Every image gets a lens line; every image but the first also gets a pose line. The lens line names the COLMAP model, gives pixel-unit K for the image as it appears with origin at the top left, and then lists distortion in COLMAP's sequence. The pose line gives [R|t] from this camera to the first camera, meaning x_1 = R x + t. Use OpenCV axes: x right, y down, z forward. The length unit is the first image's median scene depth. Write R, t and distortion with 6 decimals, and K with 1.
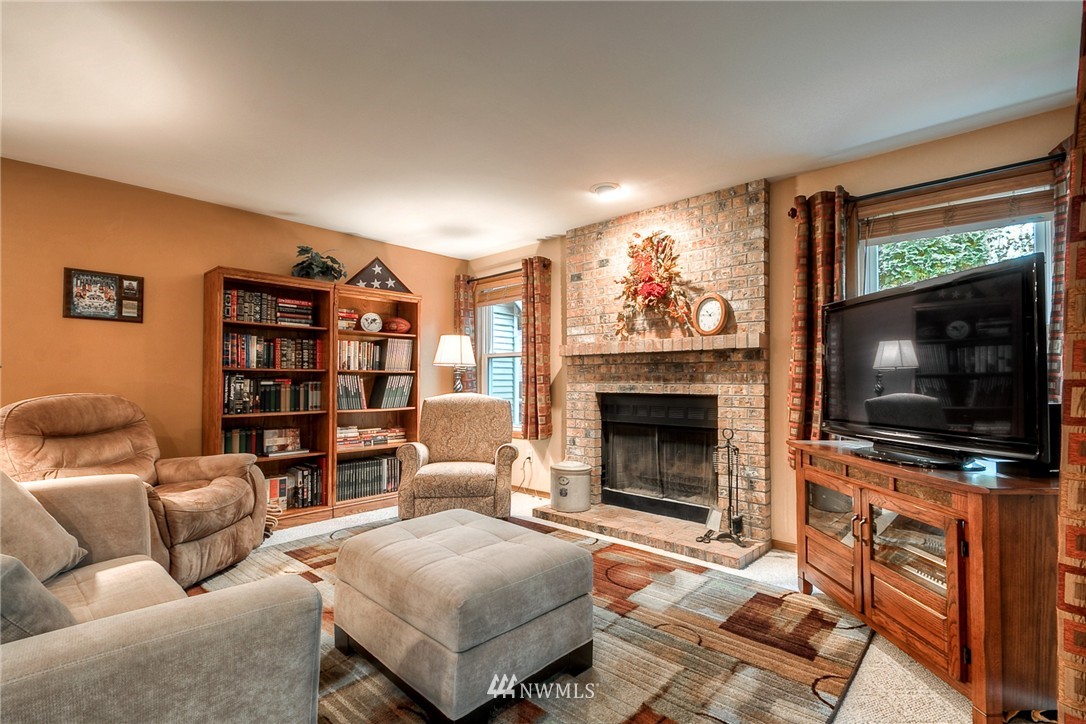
lens RADIAL K [[501.5, 0, 546.9], [0, 501.5, 366.9], [0, 0, 1]] dist [0.012171, -0.002605]
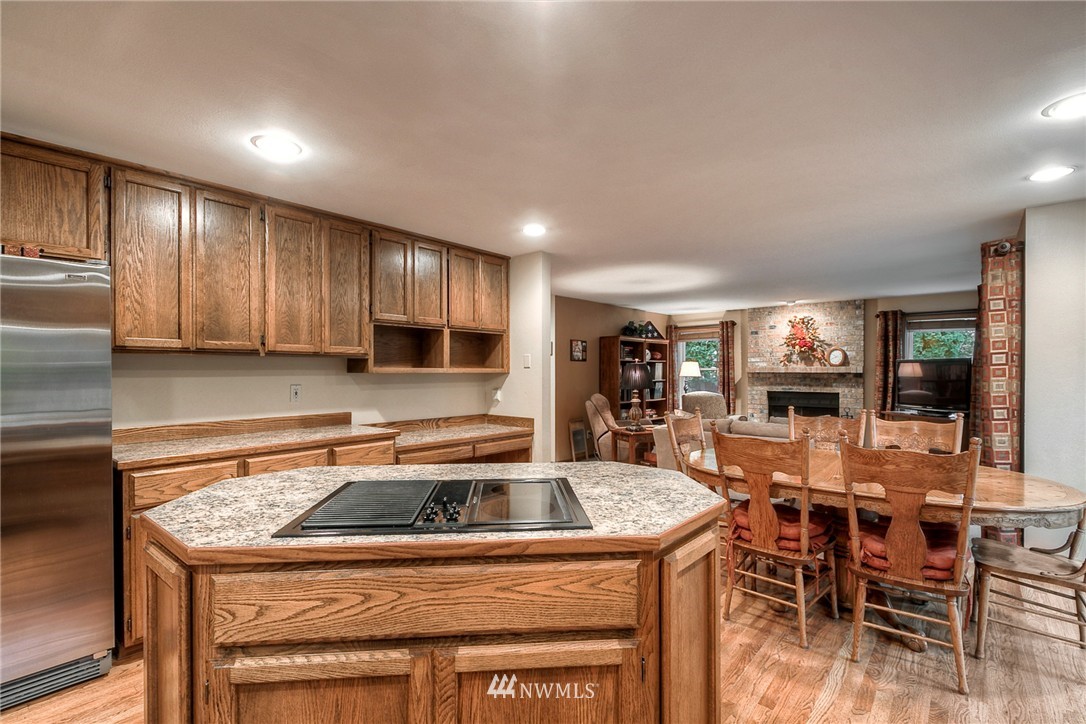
lens RADIAL K [[501.5, 0, 540.2], [0, 501.5, 372.7], [0, 0, 1]] dist [0.012171, -0.002605]
pose [[0.999657, -0.001708, 0.026145, -0.961834], [0.000856, 0.999469, 0.032571, -0.098805], [-0.026187, -0.032538, 0.999127, -1.107110]]
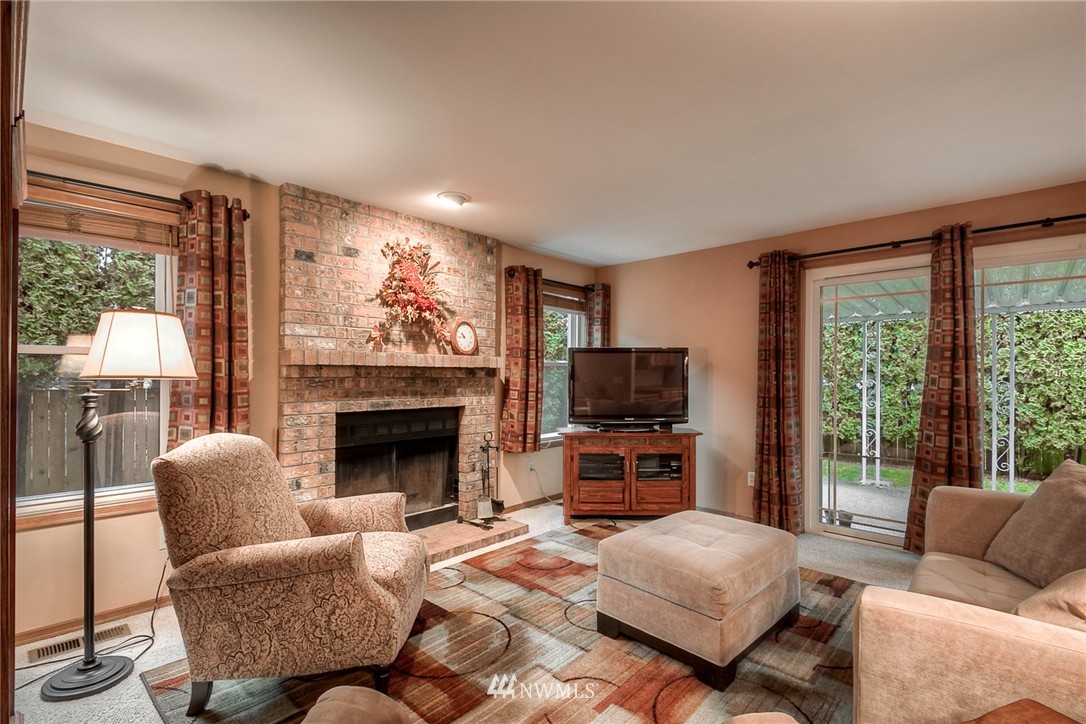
lens RADIAL K [[501.5, 0, 539.5], [0, 501.5, 367.2], [0, 0, 1]] dist [0.012171, -0.002605]
pose [[0.010358, 0.007871, 0.999915, -0.757130], [-0.035852, 0.999329, -0.007495, -0.028987], [-0.999303, -0.035772, 0.010633, 0.744218]]
